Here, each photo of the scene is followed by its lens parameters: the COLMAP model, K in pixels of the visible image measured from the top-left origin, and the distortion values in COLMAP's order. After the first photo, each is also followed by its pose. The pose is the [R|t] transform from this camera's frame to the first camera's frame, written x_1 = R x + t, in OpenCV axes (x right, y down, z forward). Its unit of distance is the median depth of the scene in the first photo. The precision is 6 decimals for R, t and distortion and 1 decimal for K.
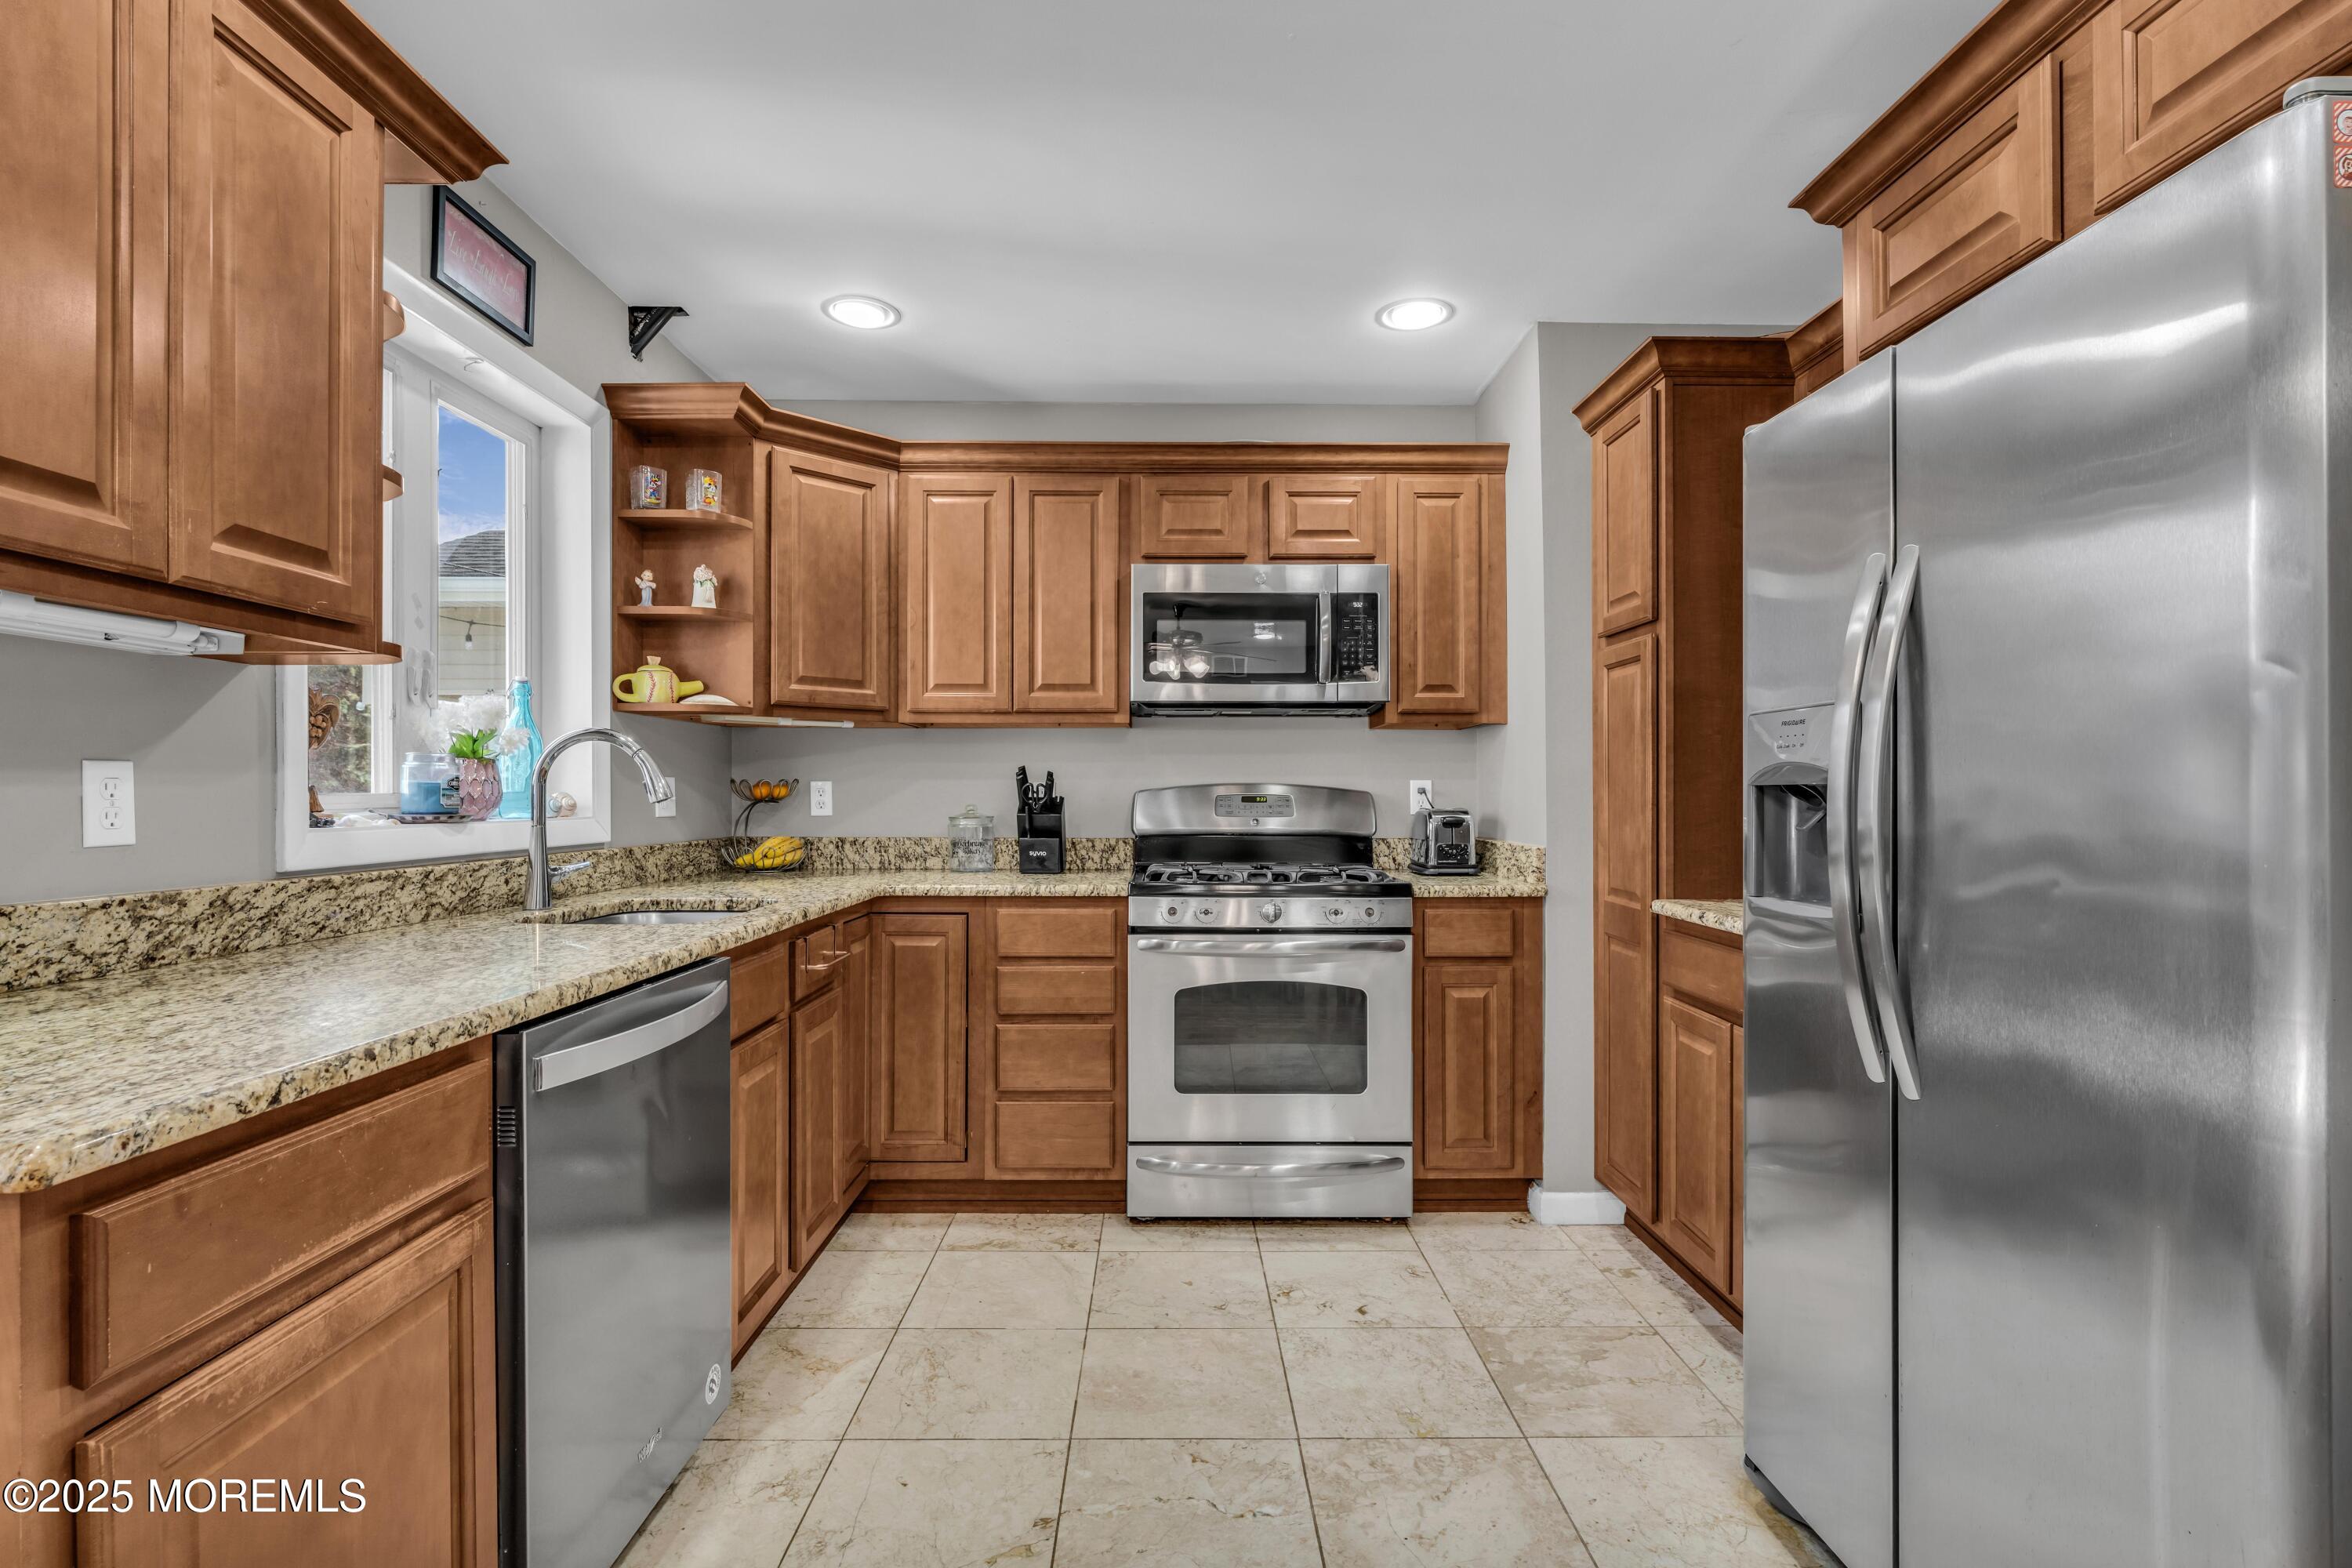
lens RADIAL K [[1106.6, 0, 1171.1], [0, 1106.6, 786.8], [0, 0, 1]] dist [-0.002814, -0.000067]
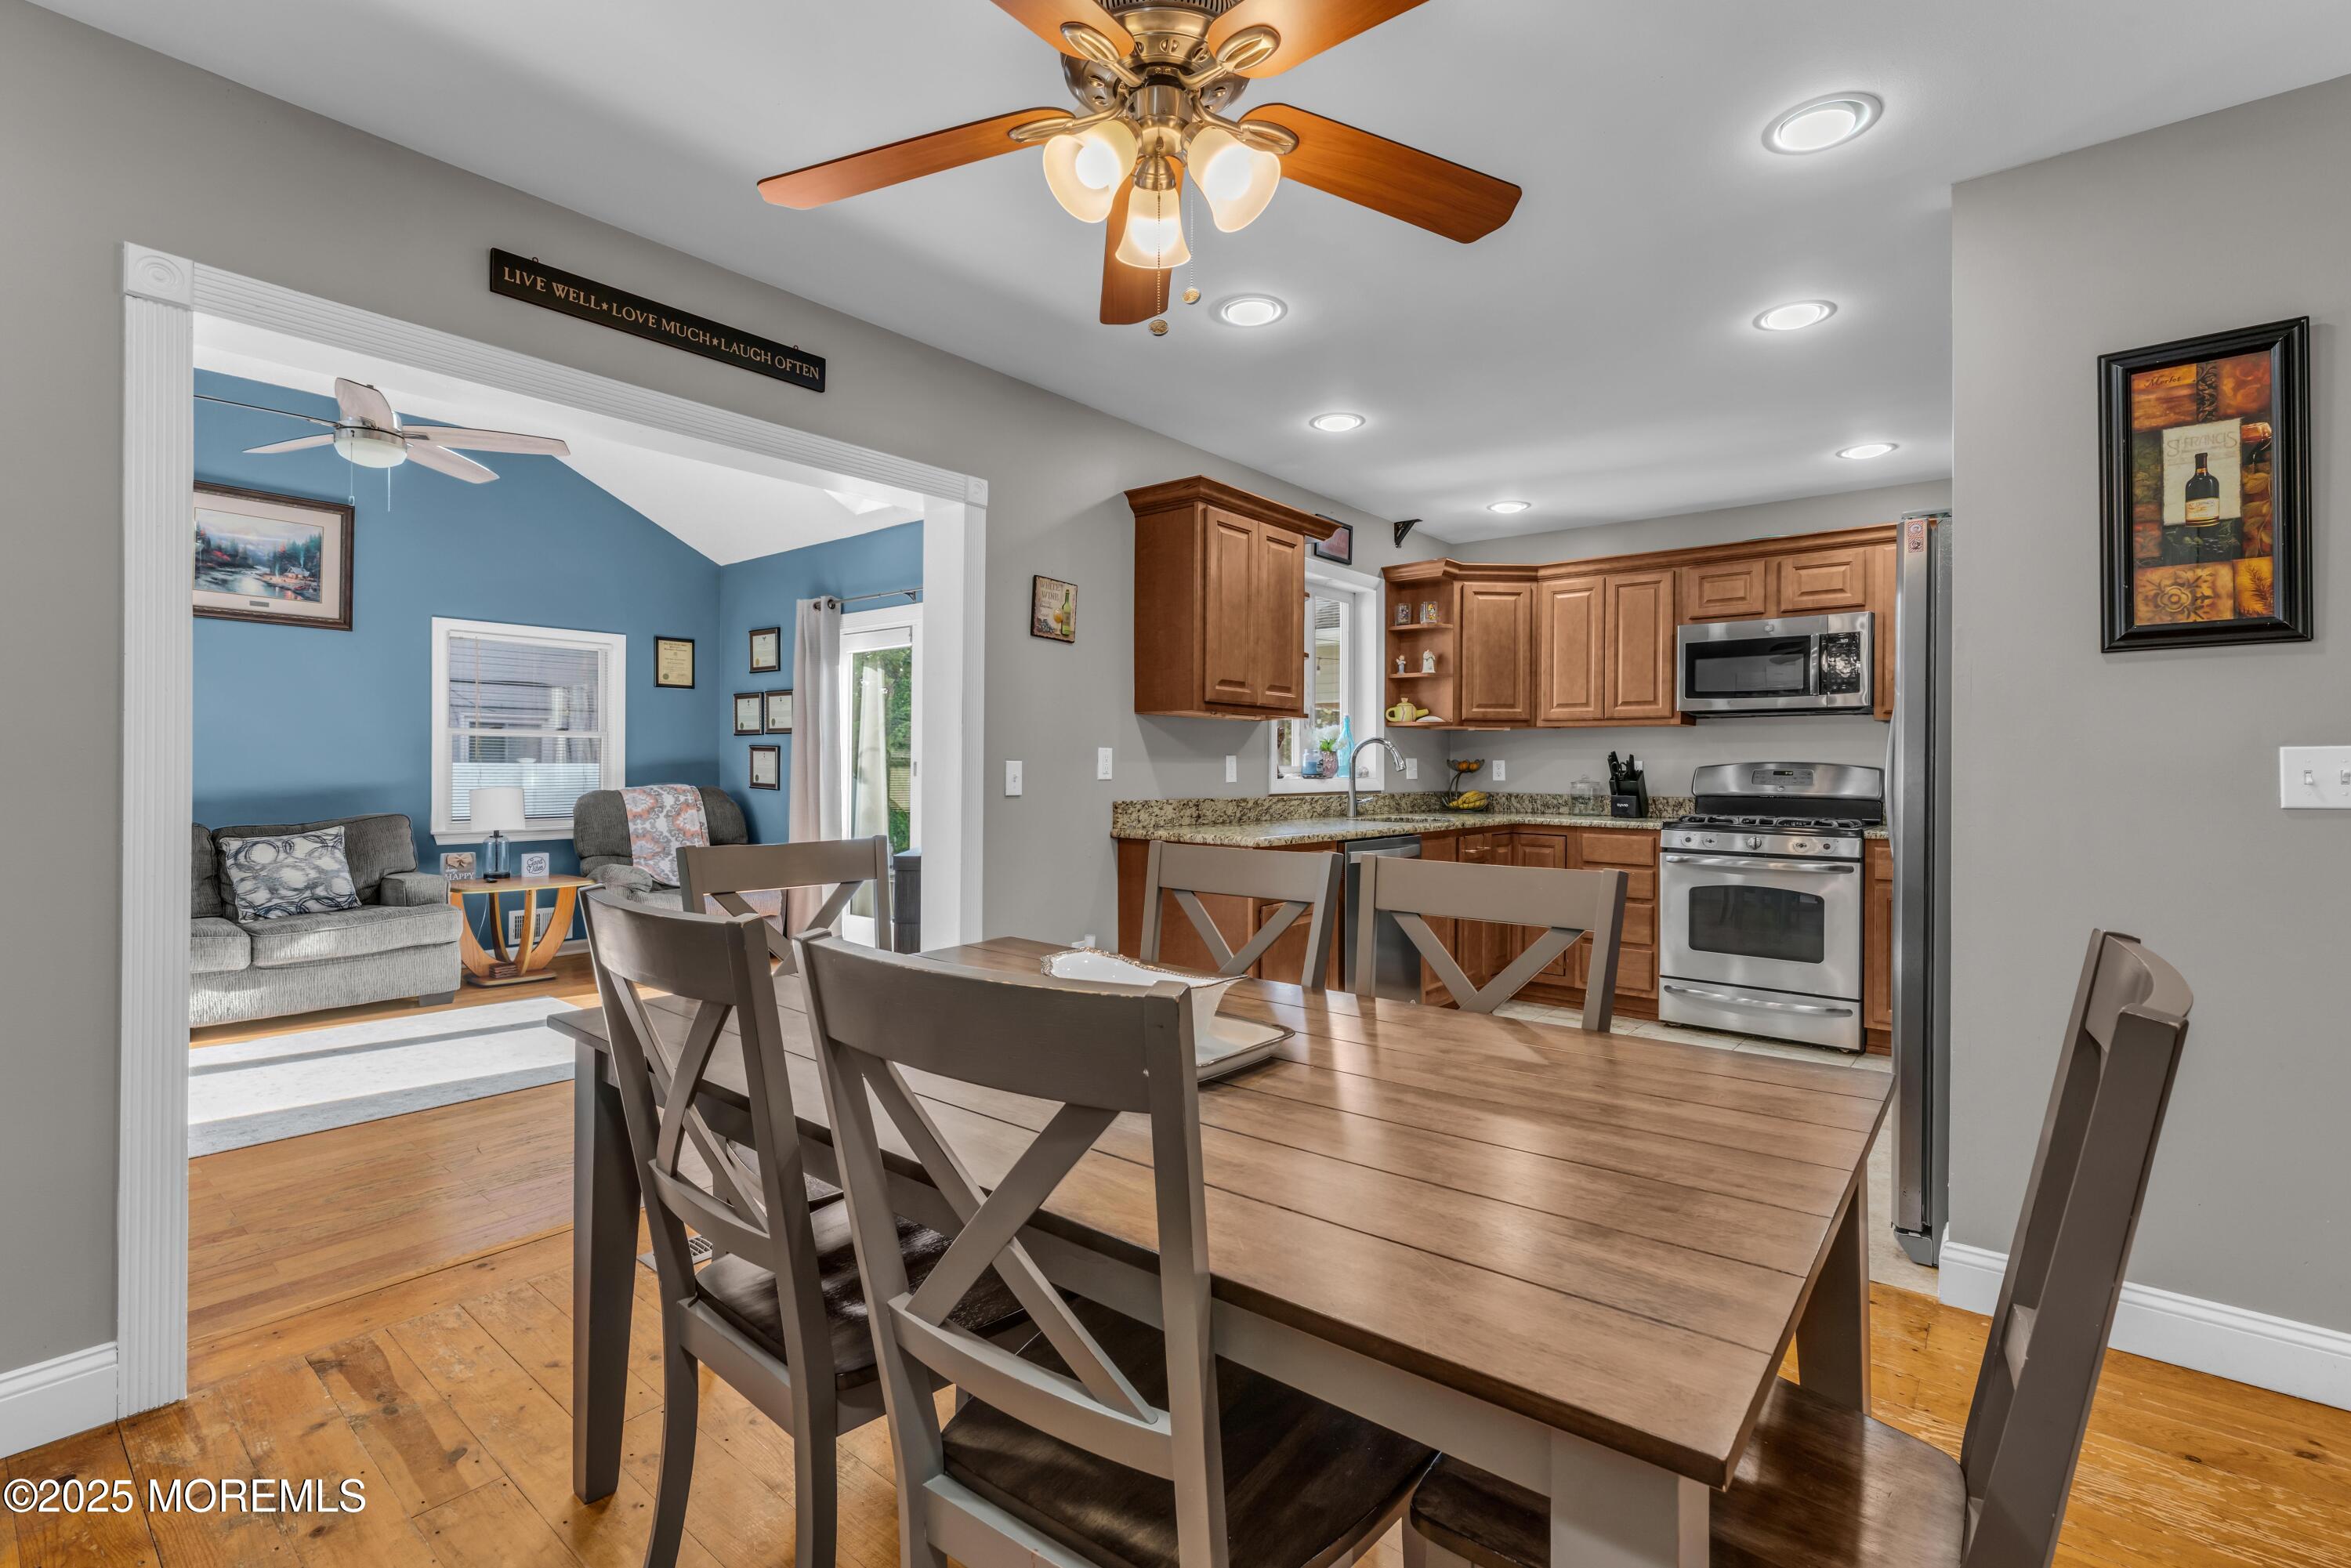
lens RADIAL K [[1106.1, 0, 1170.6], [0, 1106.1, 786.8], [0, 0, 1]] dist [-0.002814, -0.000067]
pose [[0.770765, 0.016086, -0.636916, 0.452691], [-0.002026, 0.999738, 0.022797, -0.002552], [0.637116, -0.016281, 0.770596, -0.762529]]
